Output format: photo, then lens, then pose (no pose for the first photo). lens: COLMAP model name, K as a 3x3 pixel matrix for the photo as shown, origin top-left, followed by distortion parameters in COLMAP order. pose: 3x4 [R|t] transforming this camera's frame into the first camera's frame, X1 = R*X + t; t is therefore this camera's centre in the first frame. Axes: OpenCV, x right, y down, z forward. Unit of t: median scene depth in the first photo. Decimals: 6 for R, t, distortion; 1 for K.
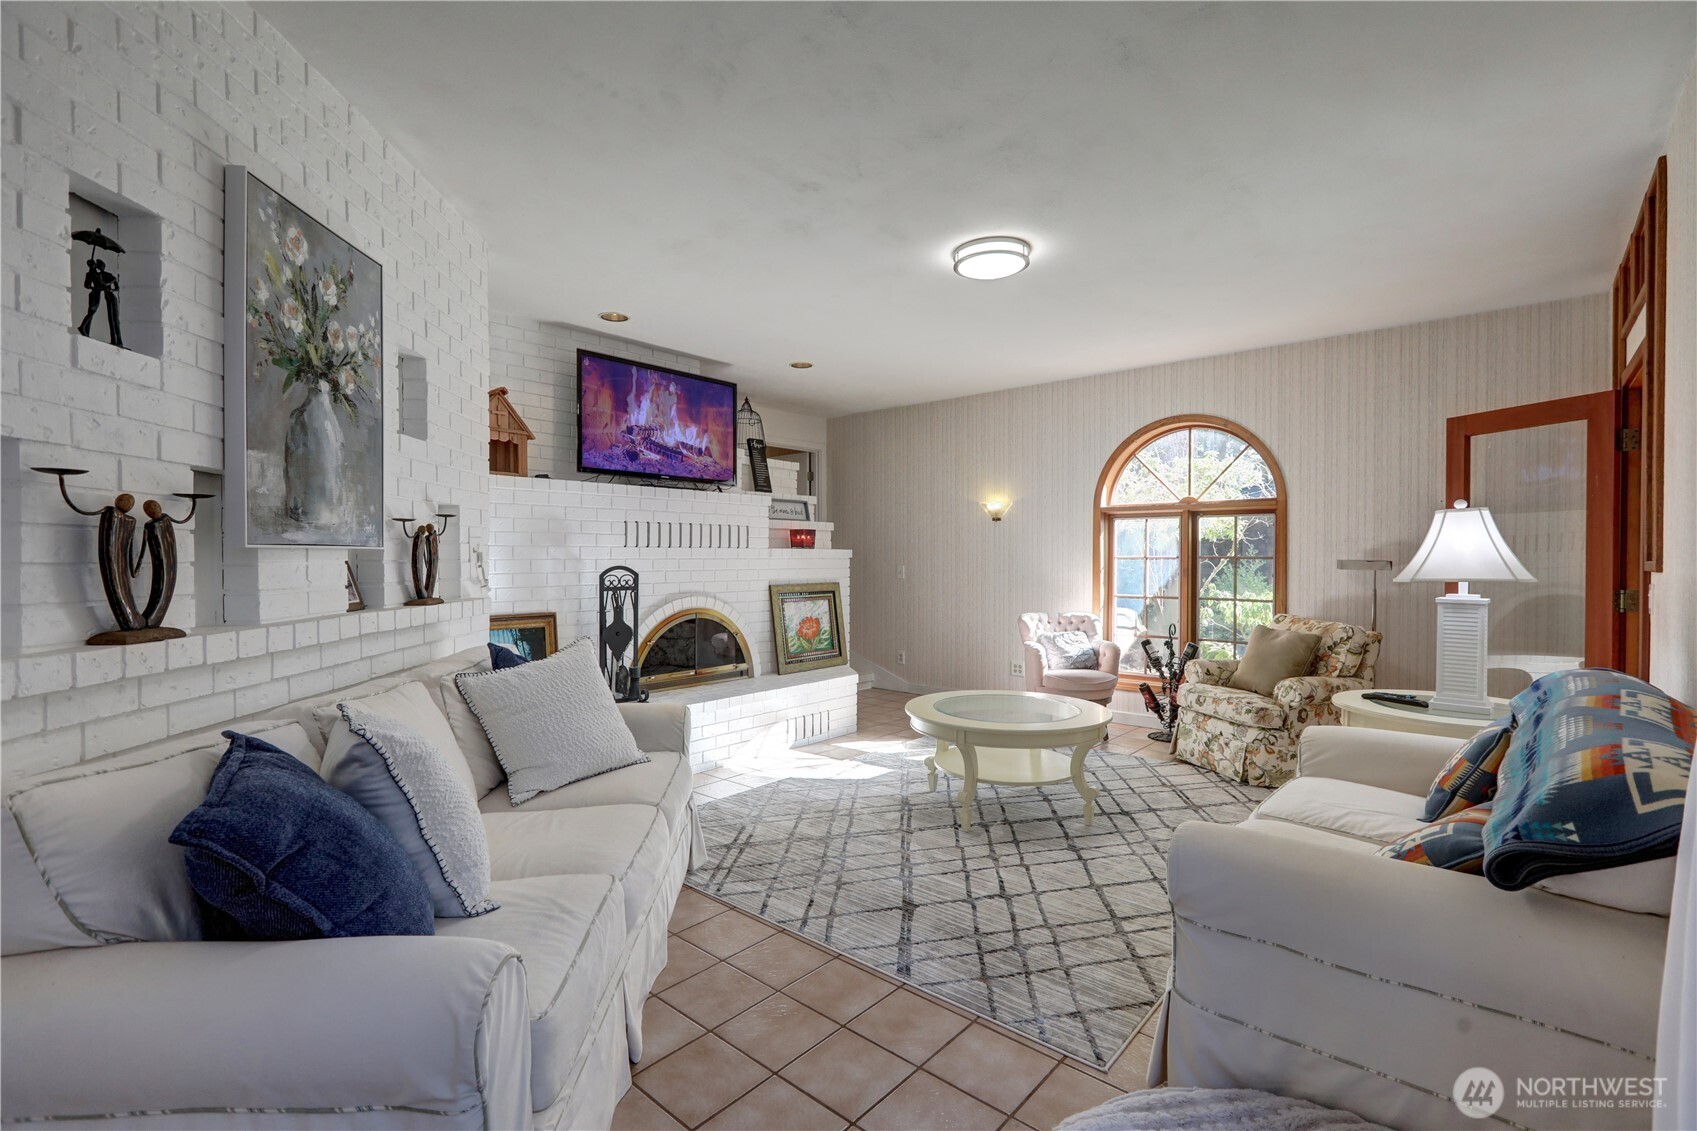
lens RADIAL K [[773.1, 0, 849.9], [0, 773.1, 563.9], [0, 0, 1]] dist [0.000600, 0.001275]
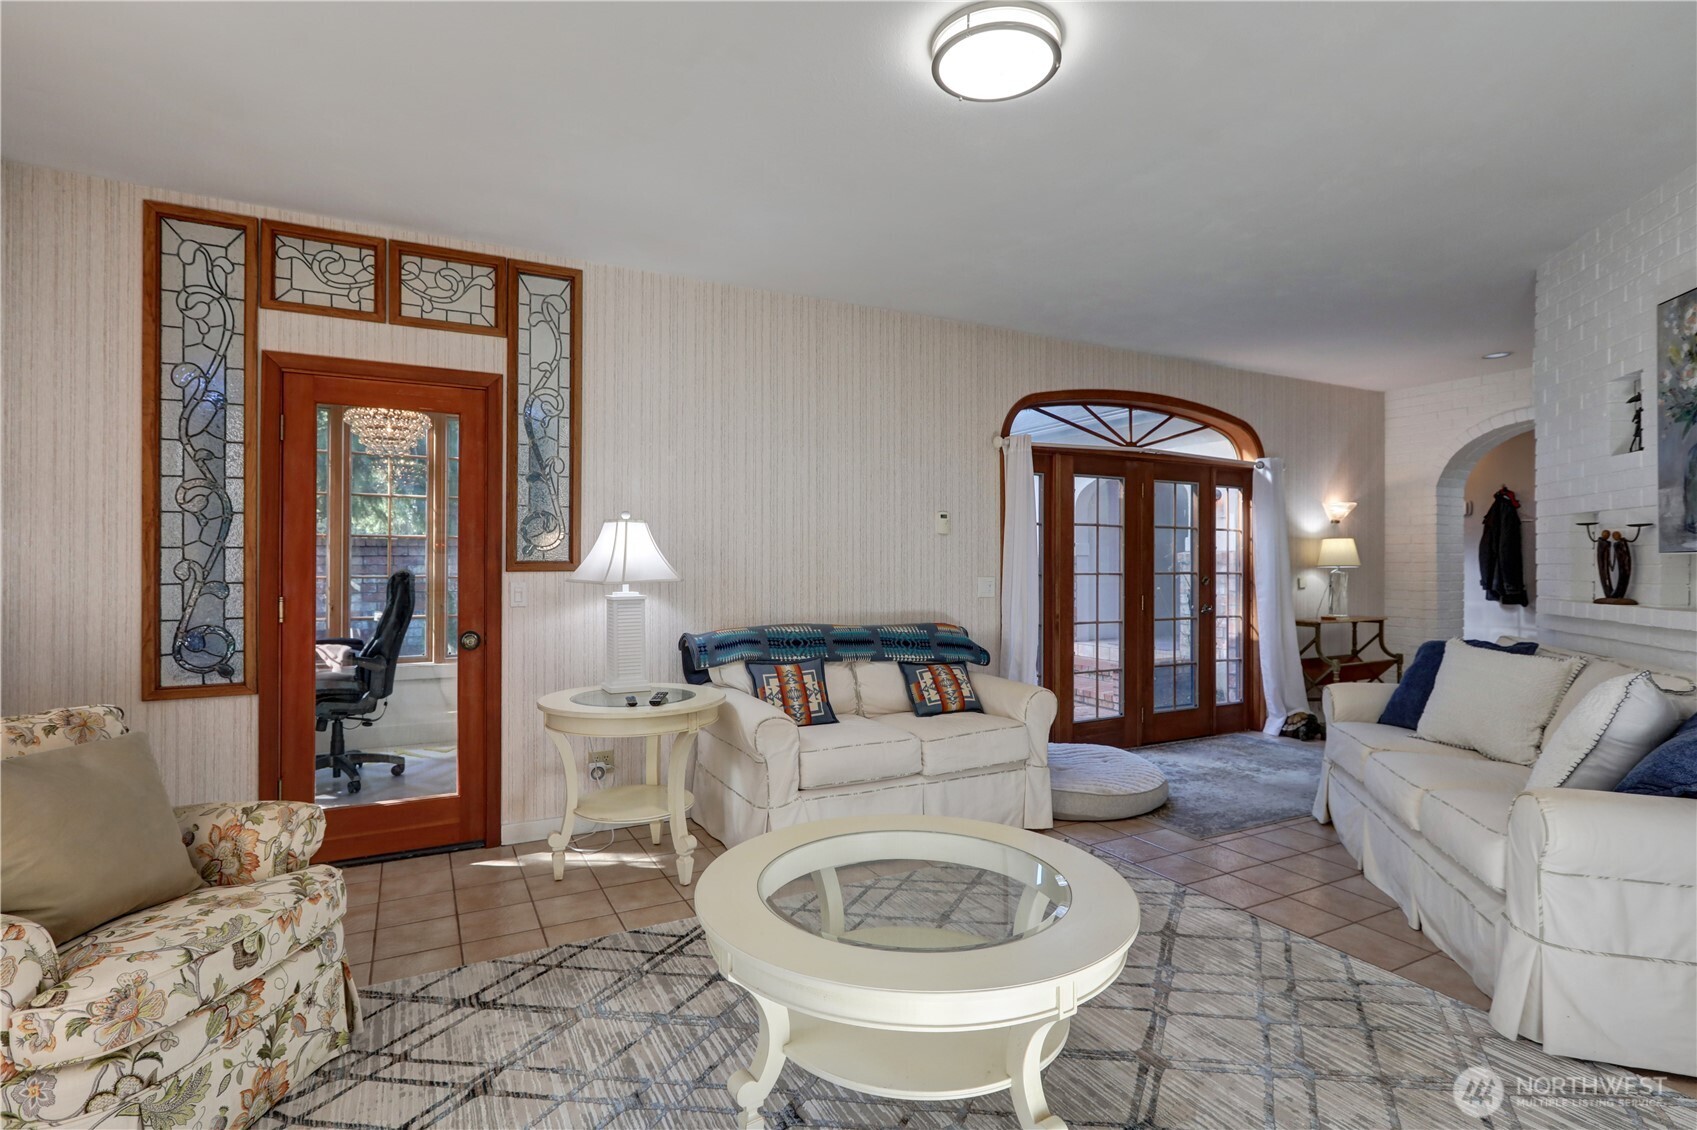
lens RADIAL K [[836.3, 0, 854.9], [0, 836.3, 559.8], [0, 0, 1]] dist [-0.000366, 0.000115]
pose [[-0.939323, -0.003106, 0.343020, 0.121536], [-0.001866, 0.999990, 0.003943, -0.014403], [-0.343029, 0.003064, -0.939320, 2.846013]]
